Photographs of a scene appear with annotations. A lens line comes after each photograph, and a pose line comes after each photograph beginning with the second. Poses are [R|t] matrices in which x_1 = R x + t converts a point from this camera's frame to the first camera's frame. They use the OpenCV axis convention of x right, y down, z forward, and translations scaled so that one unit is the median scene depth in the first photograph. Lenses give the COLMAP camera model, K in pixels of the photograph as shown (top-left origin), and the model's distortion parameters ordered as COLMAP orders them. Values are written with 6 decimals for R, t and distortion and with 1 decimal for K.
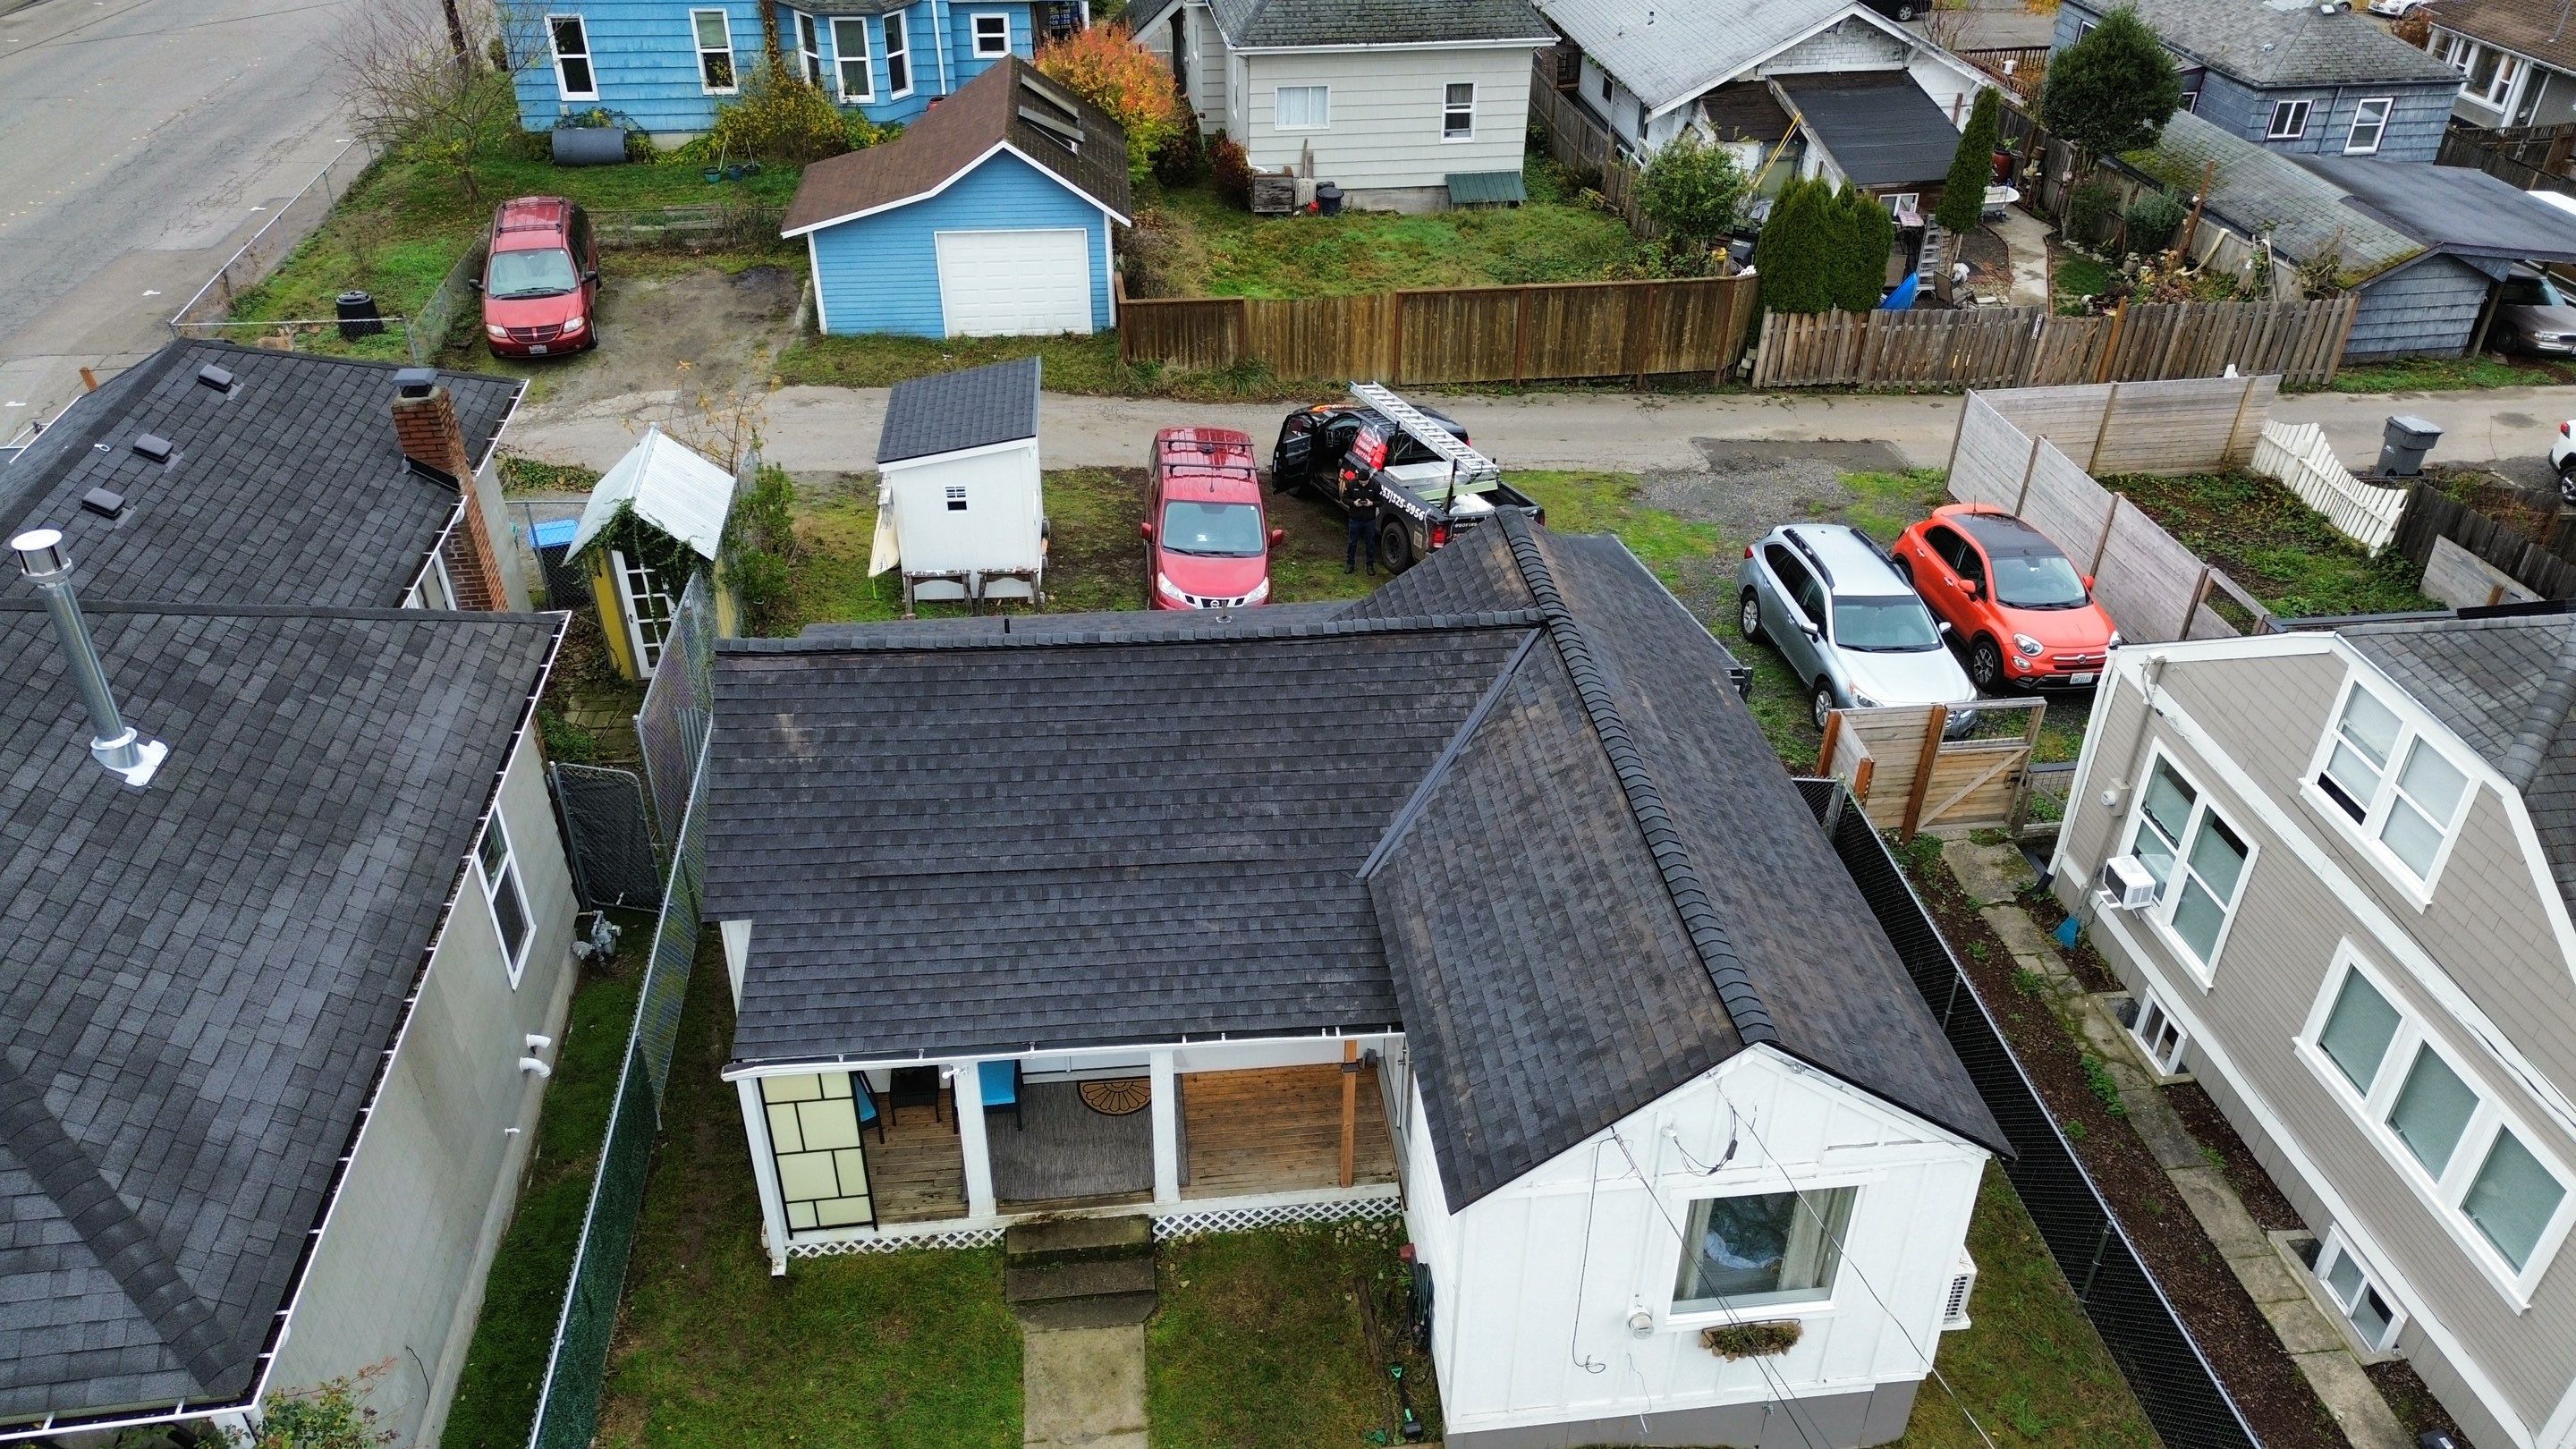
lens RADIAL K [[1820.6, 0, 1283.7], [0, 1820.6, 712.2], [0, 0, 1]] dist [0.083725, -0.076118]
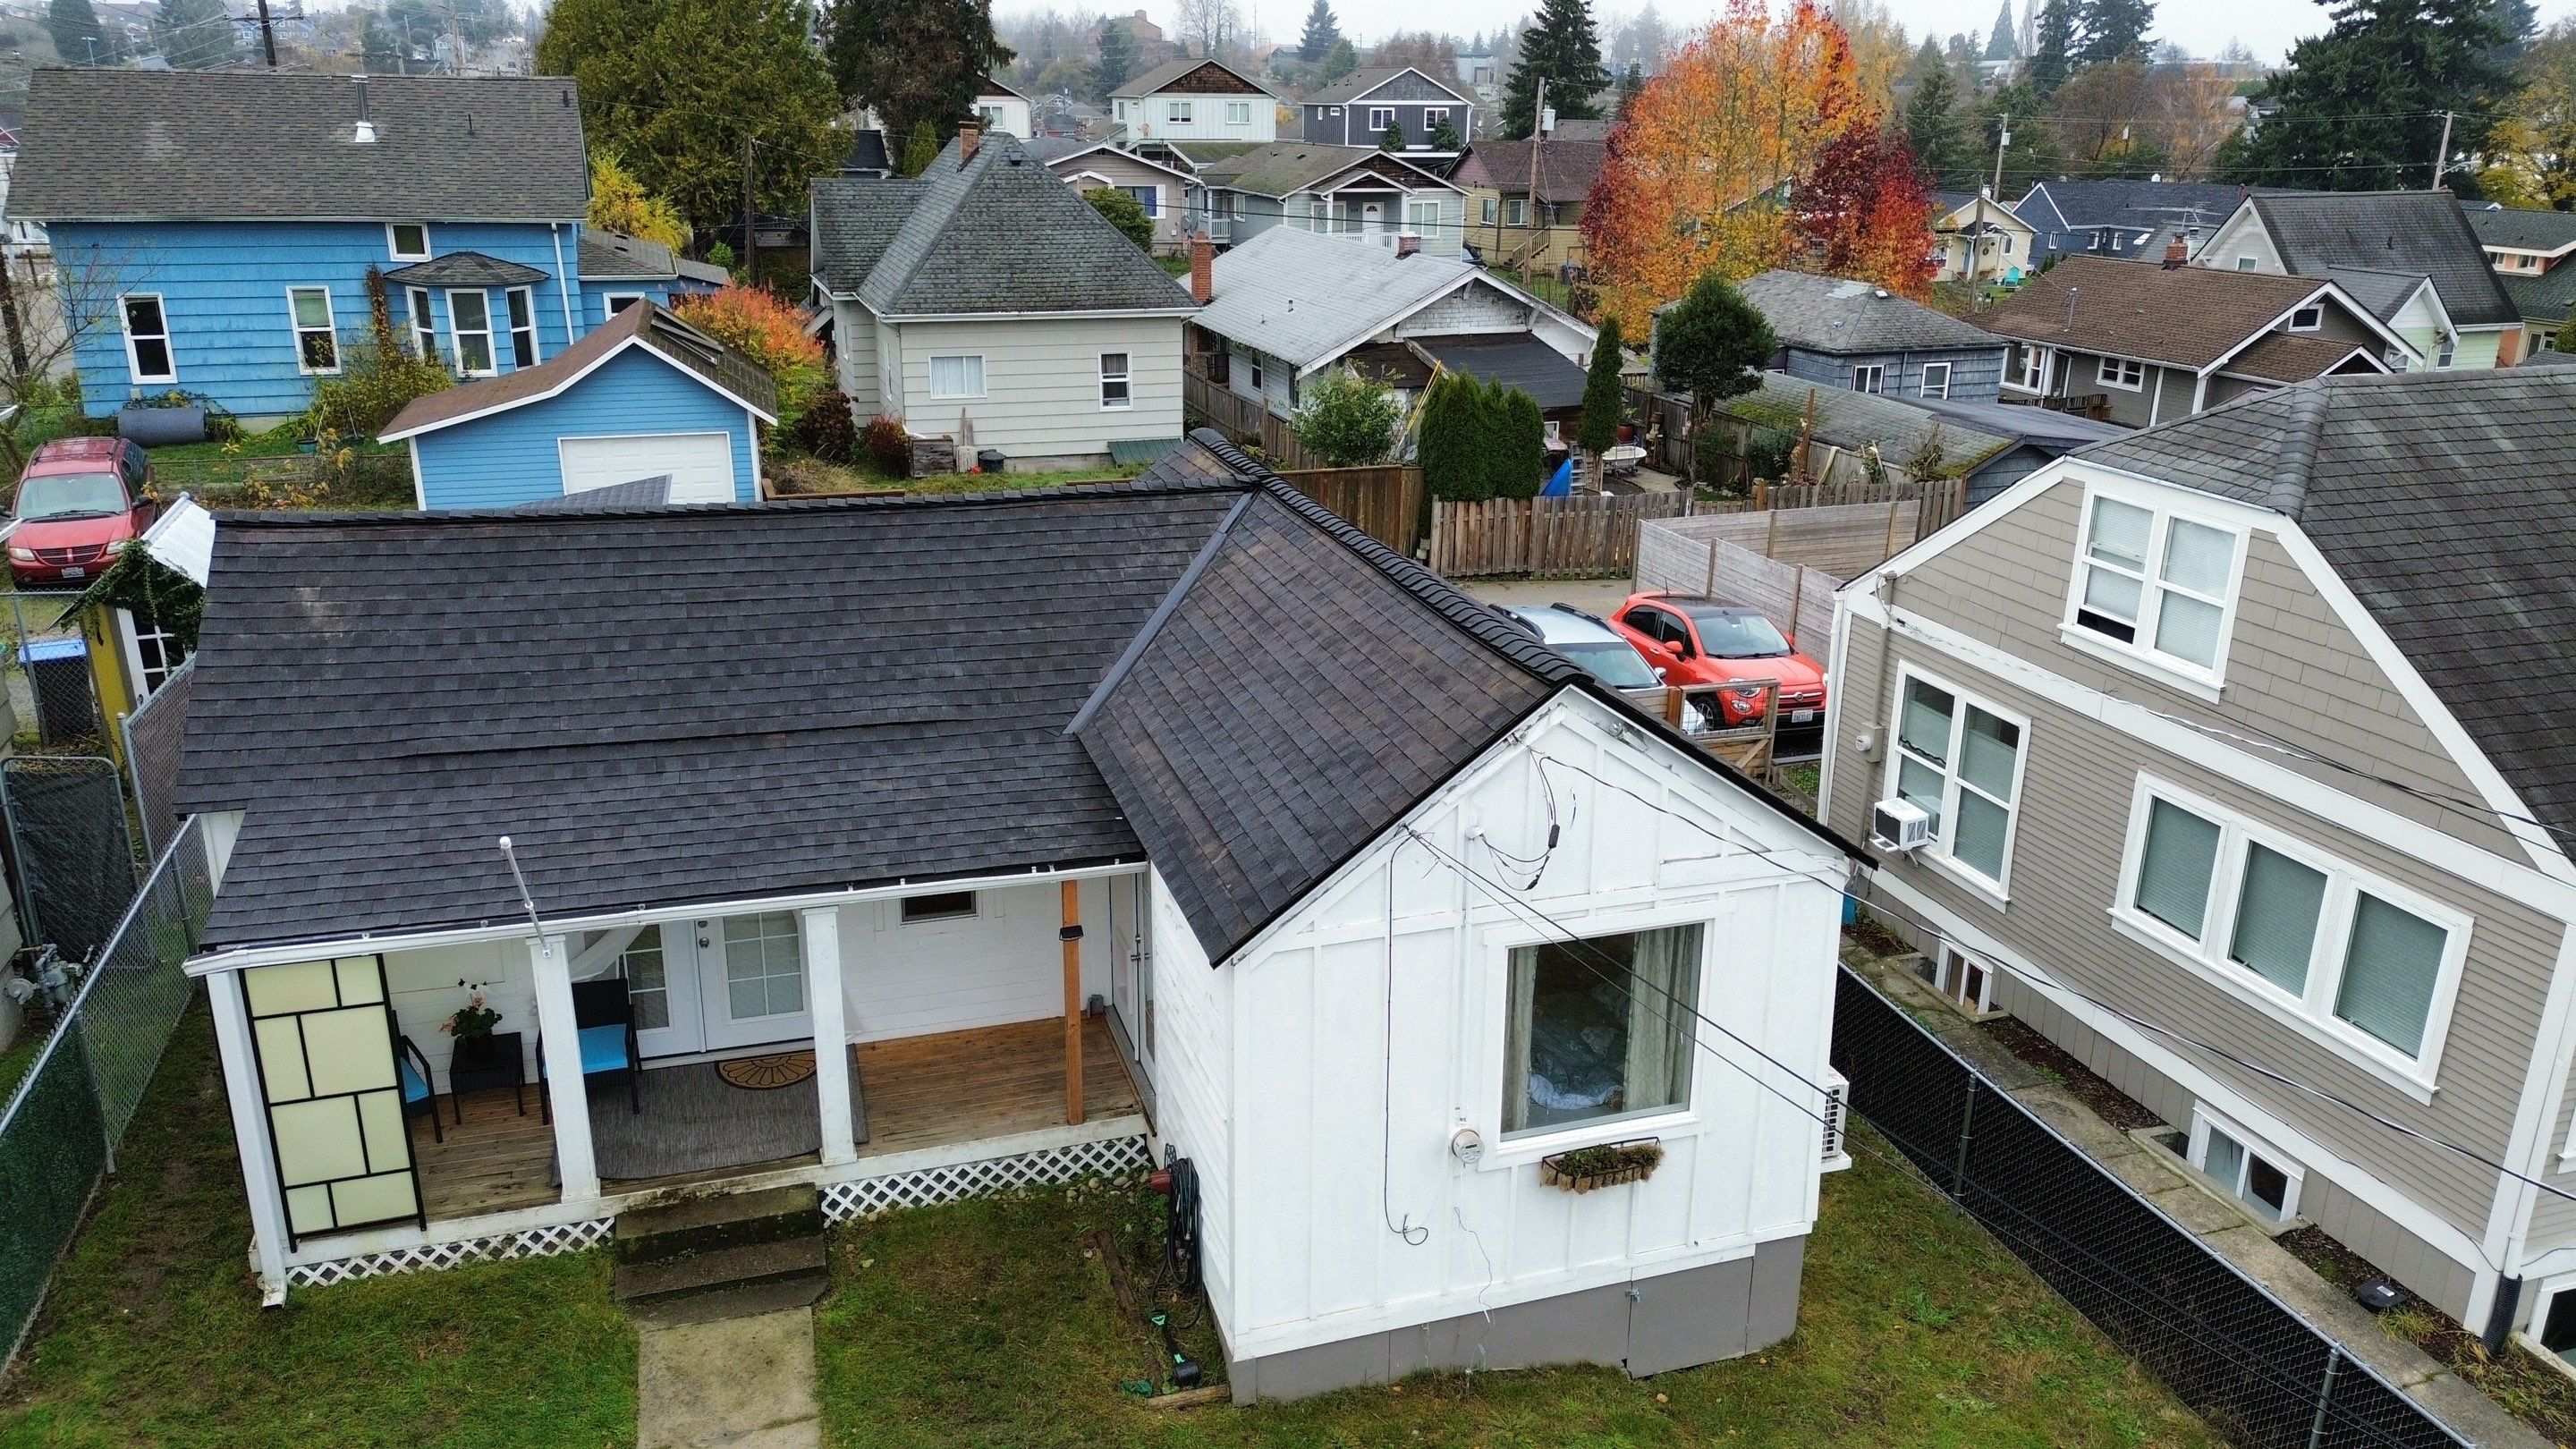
lens RADIAL K [[1820.6, 0, 1283.7], [0, 1820.6, 712.2], [0, 0, 1]] dist [0.083725, -0.076118]
pose [[0.982466, -0.058741, 0.176946, -0.006178], [0.100961, 0.965495, -0.240054, 0.264166], [-0.156739, 0.253710, 0.954497, 0.181008]]
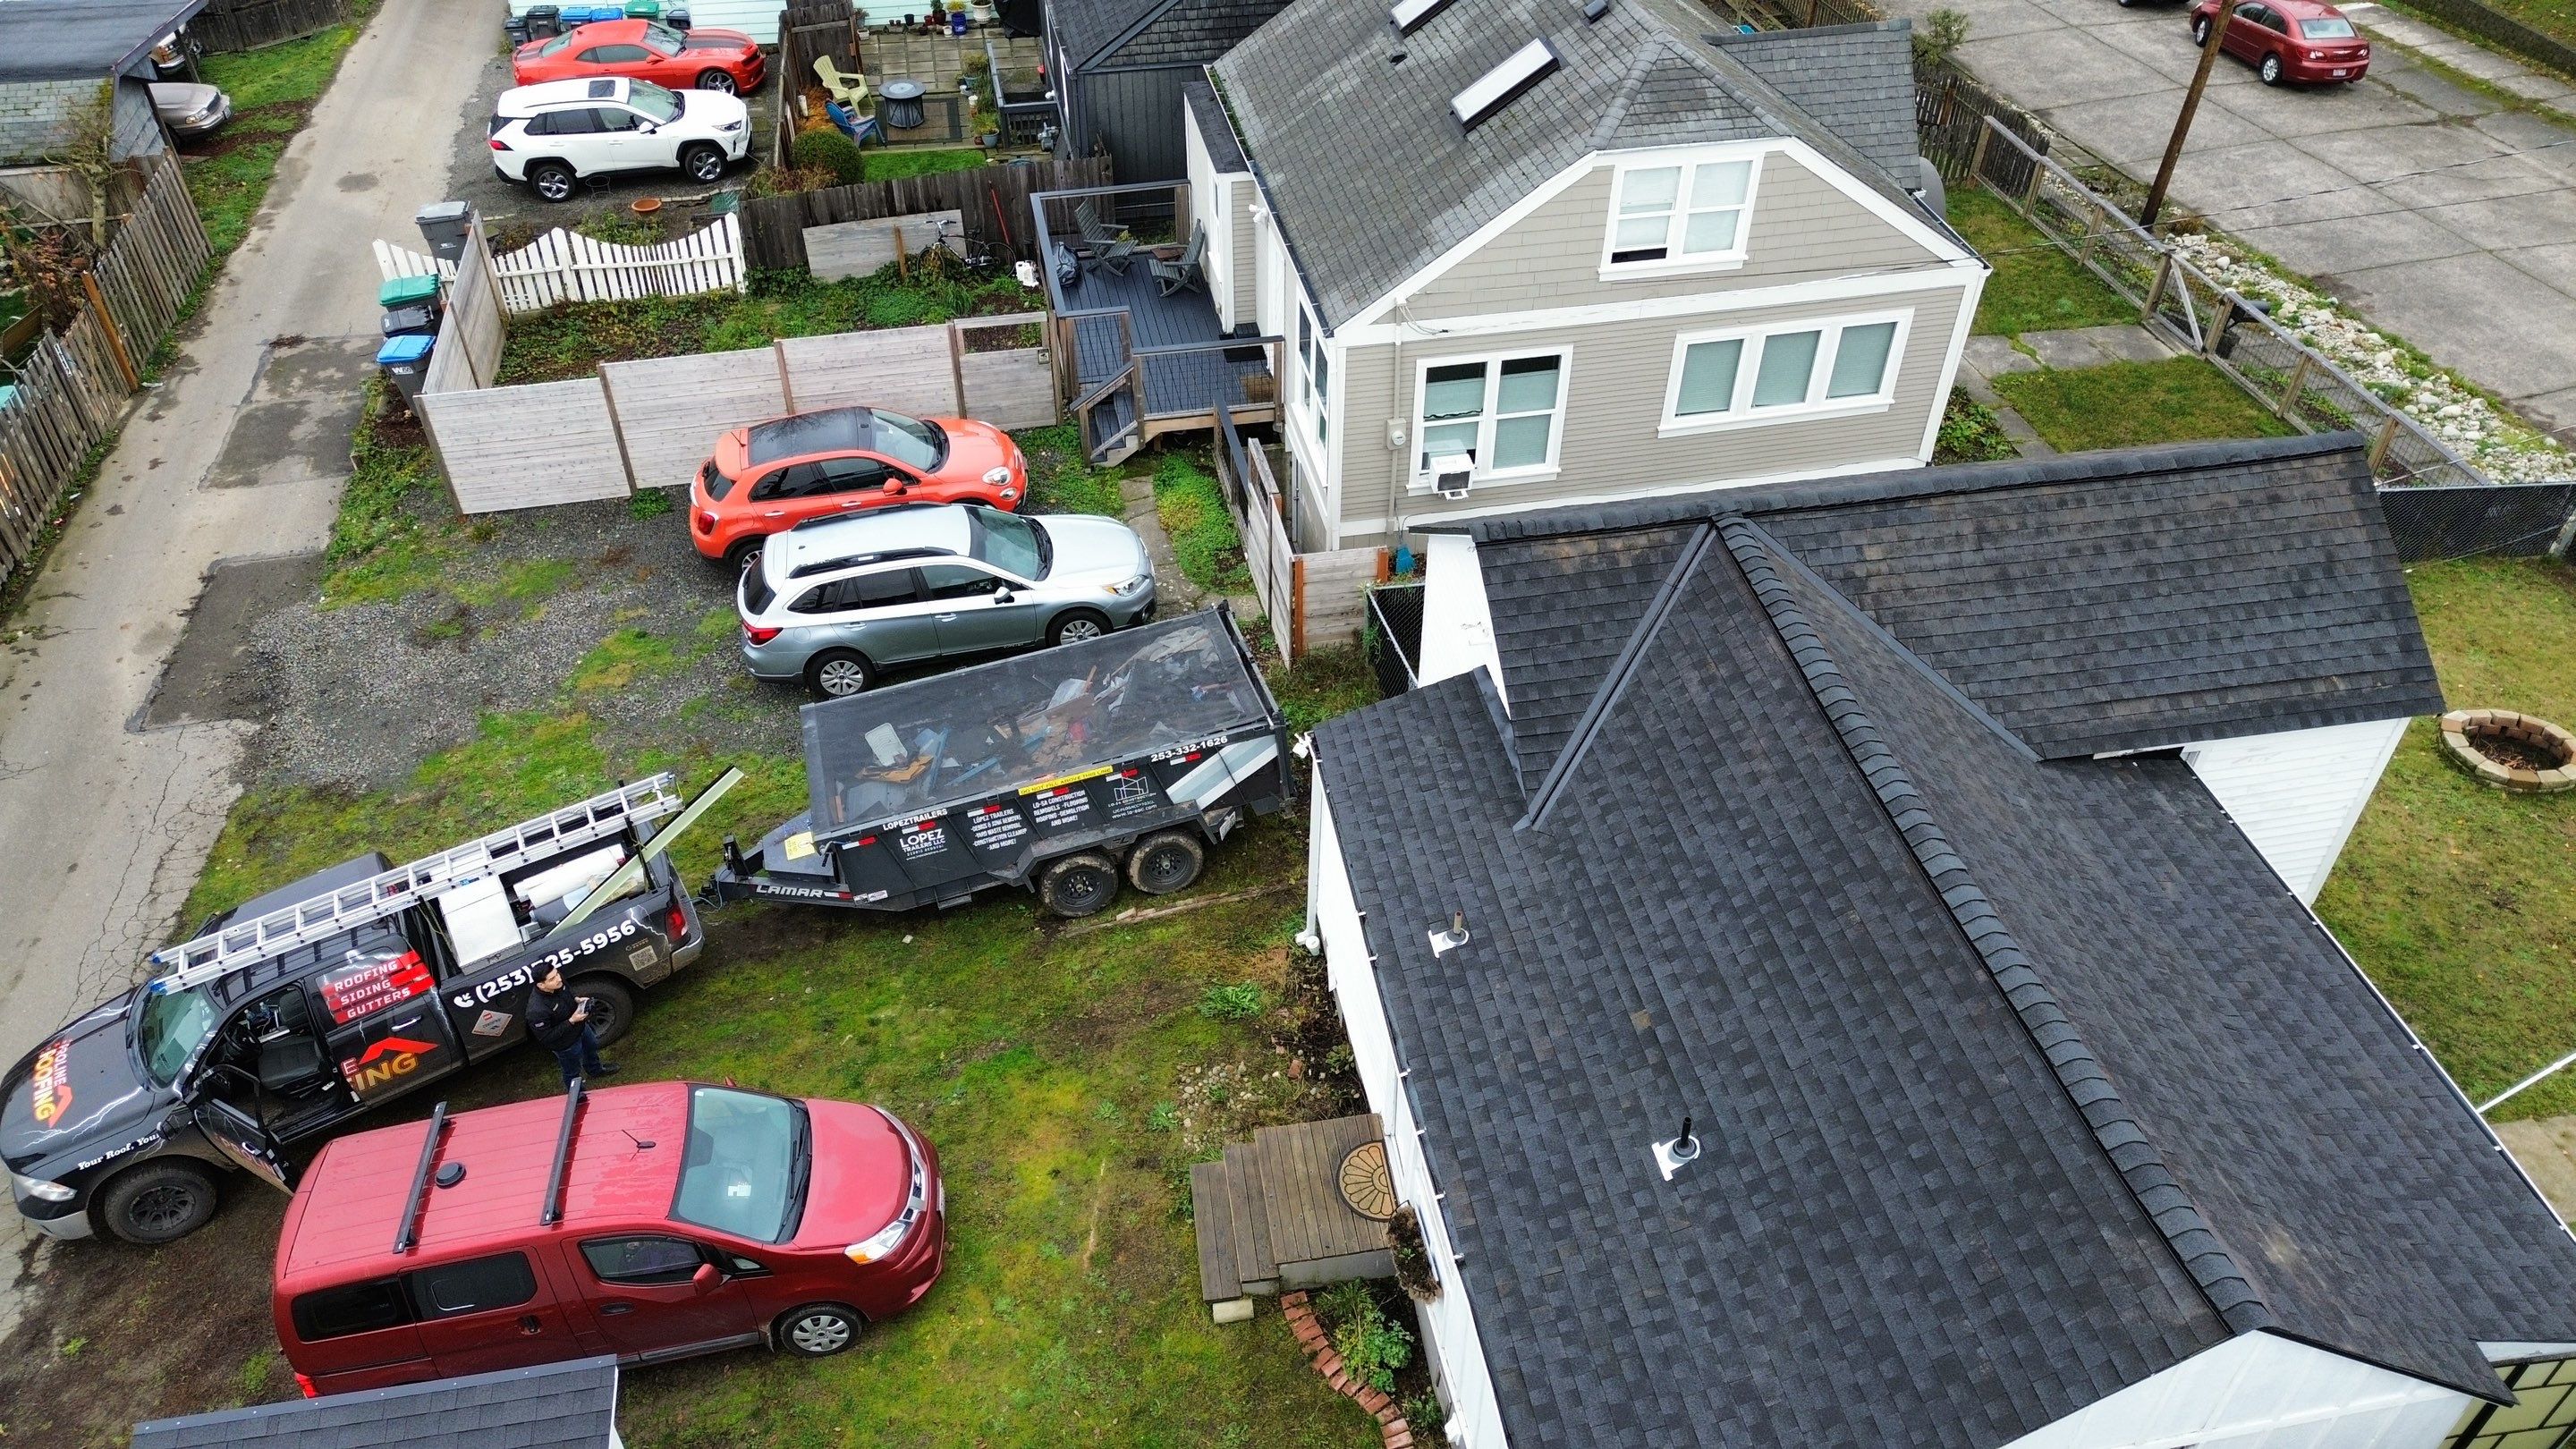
lens RADIAL K [[1820.6, 0, 1283.7], [0, 1820.6, 712.2], [0, 0, 1]] dist [0.083725, -0.076118]
pose [[-0.071155, -0.655347, 0.751969, -0.561133], [0.542459, 0.607224, 0.580531, -0.616351], [-0.837063, 0.449220, 0.312292, 0.927074]]
